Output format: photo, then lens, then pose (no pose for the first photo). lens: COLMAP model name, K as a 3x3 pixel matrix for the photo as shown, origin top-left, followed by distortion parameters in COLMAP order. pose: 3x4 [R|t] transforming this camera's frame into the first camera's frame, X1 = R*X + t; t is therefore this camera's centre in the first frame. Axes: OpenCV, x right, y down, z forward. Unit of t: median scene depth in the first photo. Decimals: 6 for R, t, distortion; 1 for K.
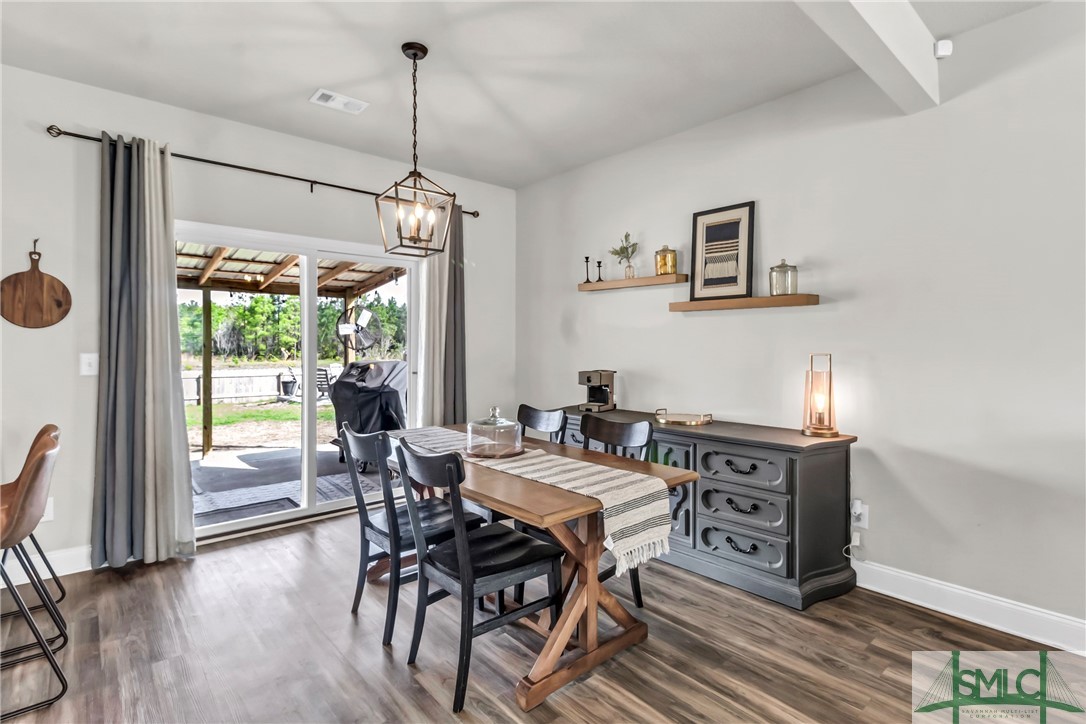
lens RADIAL K [[529.4, 0, 541.0], [0, 529.4, 347.4], [0, 0, 1]] dist [0.002944, 0.000577]
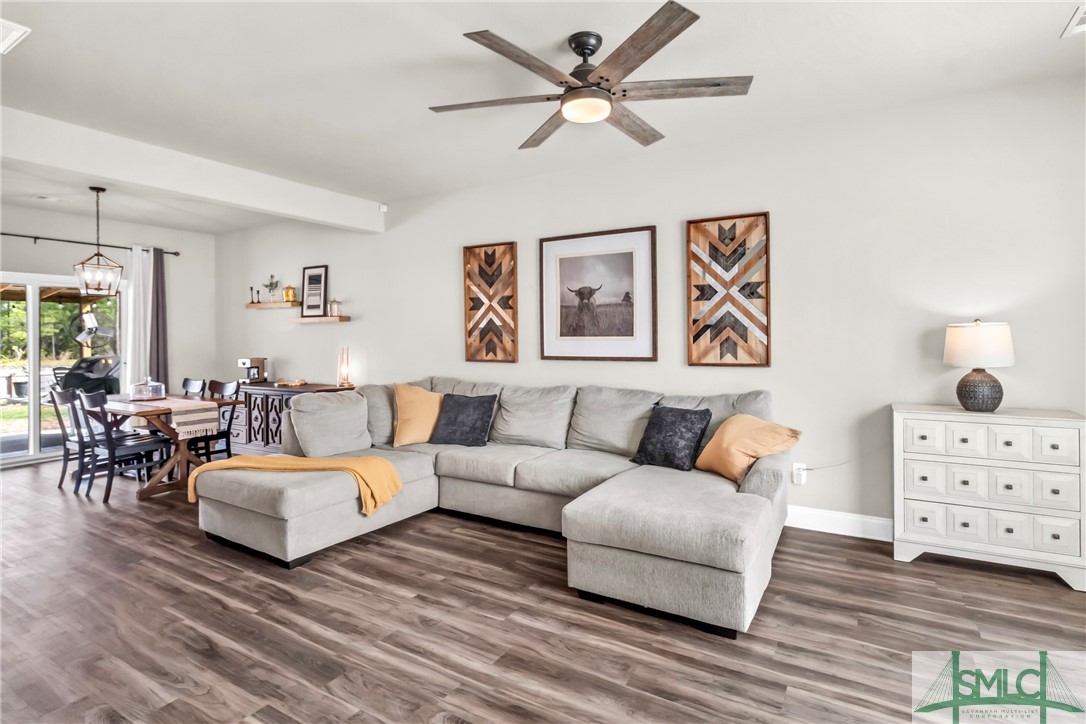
lens RADIAL K [[543.9, 0, 543.7], [0, 543.9, 338.0], [0, 0, 1]] dist [-0.002493, -0.000555]
pose [[0.949655, -0.009458, 0.313153, 0.498506], [0.010870, 0.999937, -0.002761, -0.004900], [-0.313108, 0.006026, 0.949699, -1.005110]]
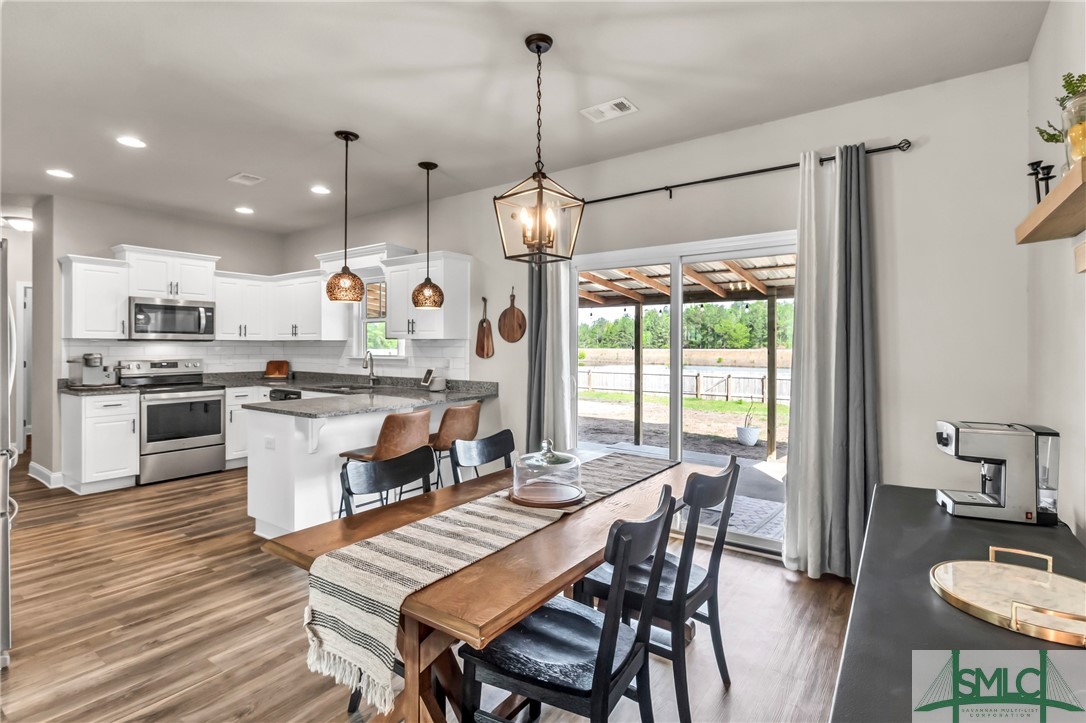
lens RADIAL K [[524.2, 0, 546.6], [0, 524.2, 347.2], [0, 0, 1]] dist [-0.007000, -0.000965]
pose [[0.233987, 0.000662, -0.972240, 0.504567], [-0.005504, 0.999985, -0.000644, -0.018051], [0.972224, 0.005502, 0.233987, 0.606369]]
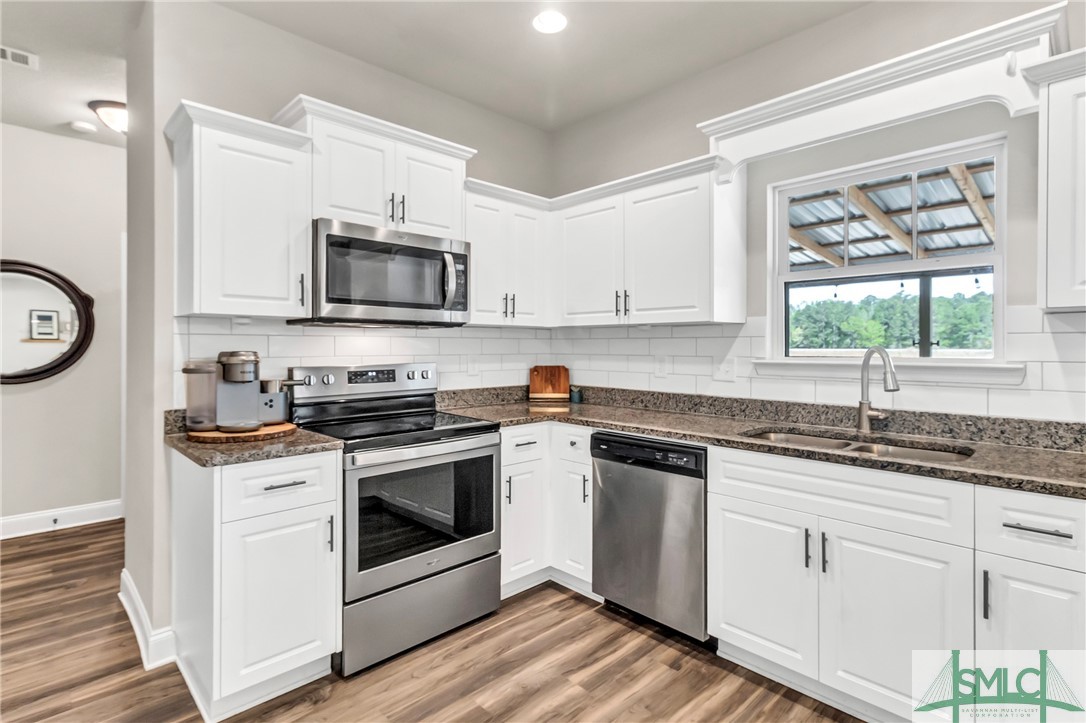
lens RADIAL K [[532.6, 0, 558.8], [0, 532.6, 346.7], [0, 0, 1]] dist [0.001167, 0.000414]
pose [[0.071264, -0.000458, -0.997457, -0.565281], [-0.005357, 0.999985, -0.000842, -0.000963], [0.997443, 0.005404, 0.071261, 0.040237]]
